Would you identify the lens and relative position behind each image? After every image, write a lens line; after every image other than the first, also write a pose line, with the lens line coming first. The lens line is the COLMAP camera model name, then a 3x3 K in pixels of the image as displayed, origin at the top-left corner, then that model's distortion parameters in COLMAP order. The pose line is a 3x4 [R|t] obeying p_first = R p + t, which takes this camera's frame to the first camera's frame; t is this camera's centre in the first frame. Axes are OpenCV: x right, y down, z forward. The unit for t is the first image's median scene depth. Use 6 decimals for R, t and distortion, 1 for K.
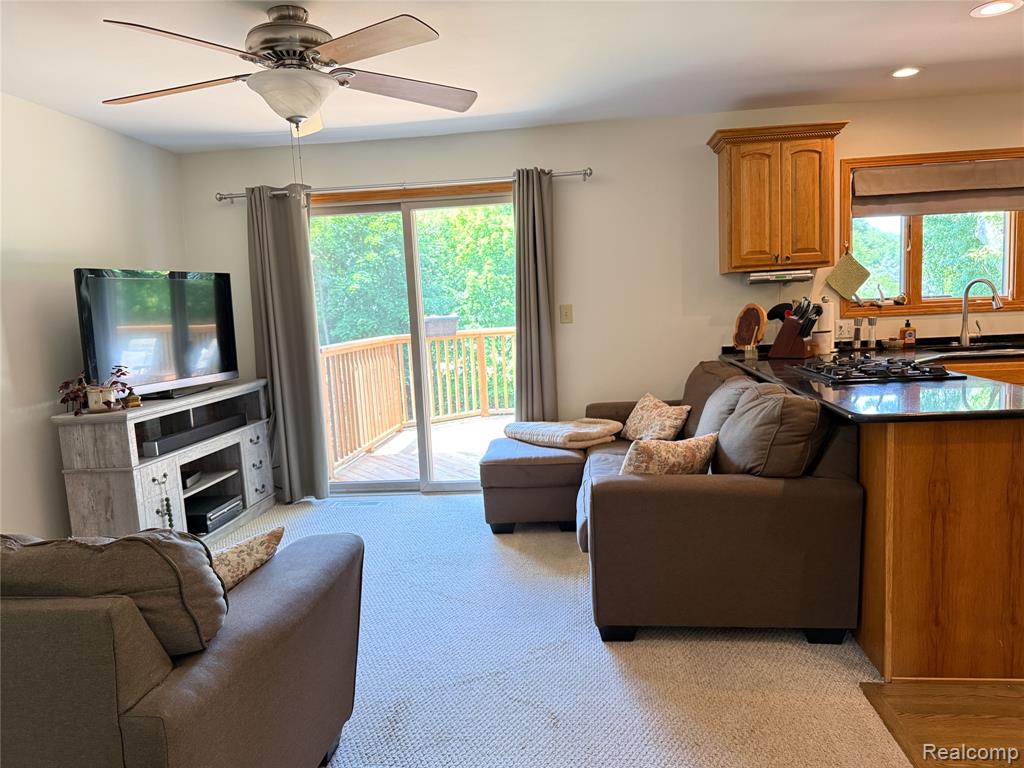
lens RADIAL K [[719.6, 0, 511.0], [0, 719.6, 384.3], [0, 0, 1]] dist [0.003191, -0.003389]
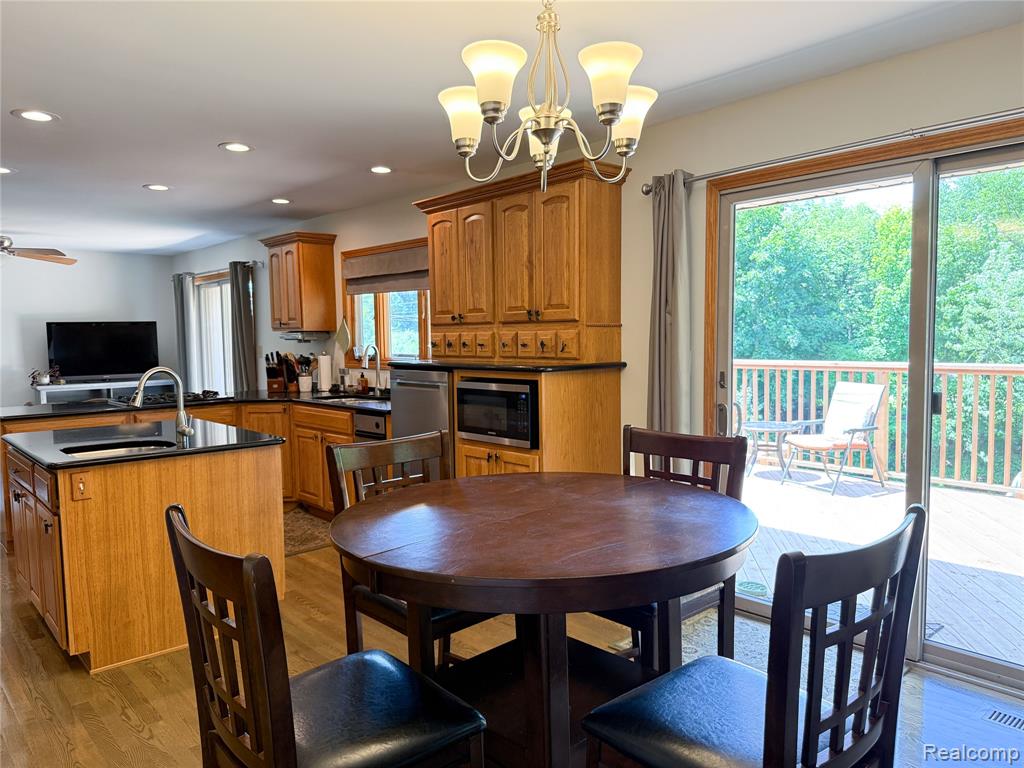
lens RADIAL K [[719.6, 0, 512.6], [0, 719.6, 387.9], [0, 0, 1]] dist [0.003191, -0.003389]
pose [[0.766737, 0.086029, -0.636171, 1.596646], [-0.090485, 0.995569, 0.025574, -0.119482], [0.635553, 0.037955, 0.771124, 0.161001]]
